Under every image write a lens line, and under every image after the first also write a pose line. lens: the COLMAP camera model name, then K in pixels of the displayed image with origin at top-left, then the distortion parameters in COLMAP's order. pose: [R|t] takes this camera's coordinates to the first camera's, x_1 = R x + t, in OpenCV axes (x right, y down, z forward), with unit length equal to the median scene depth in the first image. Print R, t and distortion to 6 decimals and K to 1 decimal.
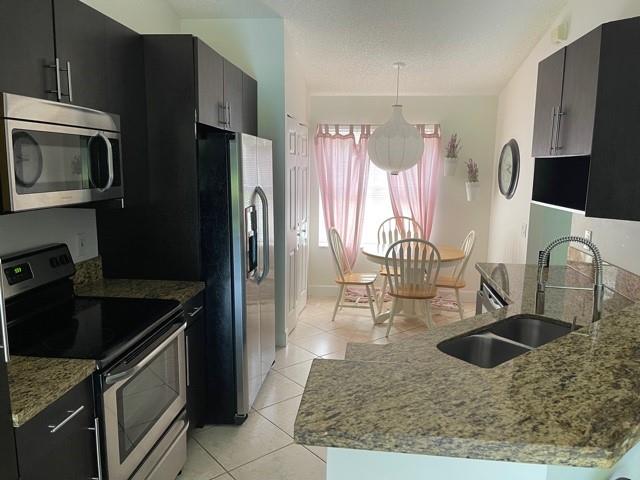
lens RADIAL K [[483.1, 0, 320.0], [0, 483.1, 240.0], [0, 0, 1]] dist [0.059644, -0.008041]
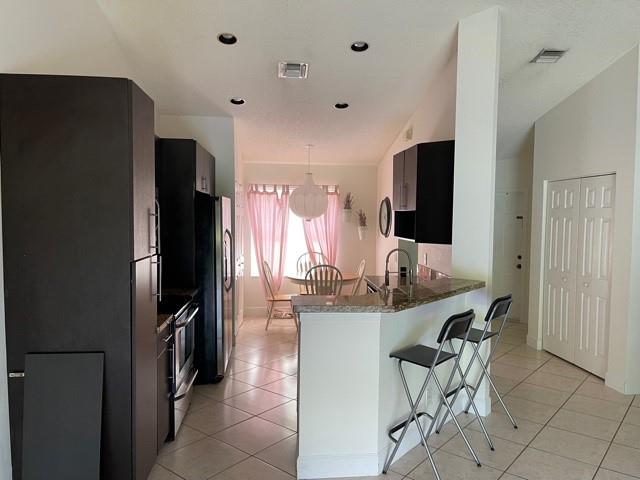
lens RADIAL K [[483.1, 0, 320.0], [0, 483.1, 240.0], [0, 0, 1]] dist [0.059644, -0.008041]
pose [[0.980464, -0.012313, 0.196315, -0.082094], [0.031122, 0.995178, -0.093015, 0.046499], [-0.194223, 0.097308, 0.976119, -0.336682]]
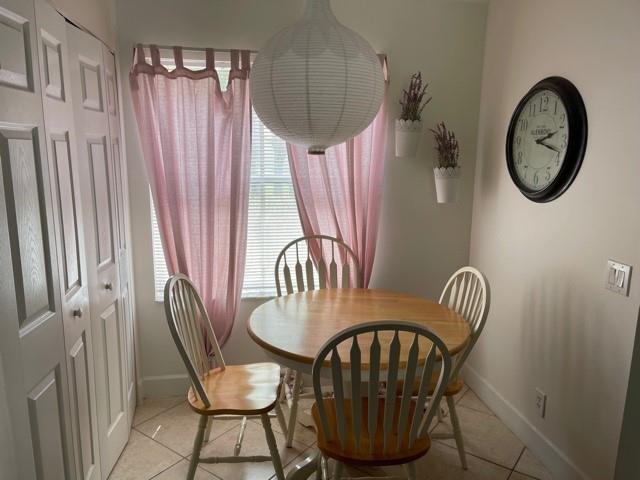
lens RADIAL K [[483.1, 0, 320.0], [0, 483.1, 240.0], [0, 0, 1]] dist [0.059644, -0.008041]
pose [[0.964459, -0.051026, 0.259259, 0.037127], [0.042317, 0.998340, 0.039063, -0.067182], [-0.260822, -0.026704, 0.965017, 0.524214]]
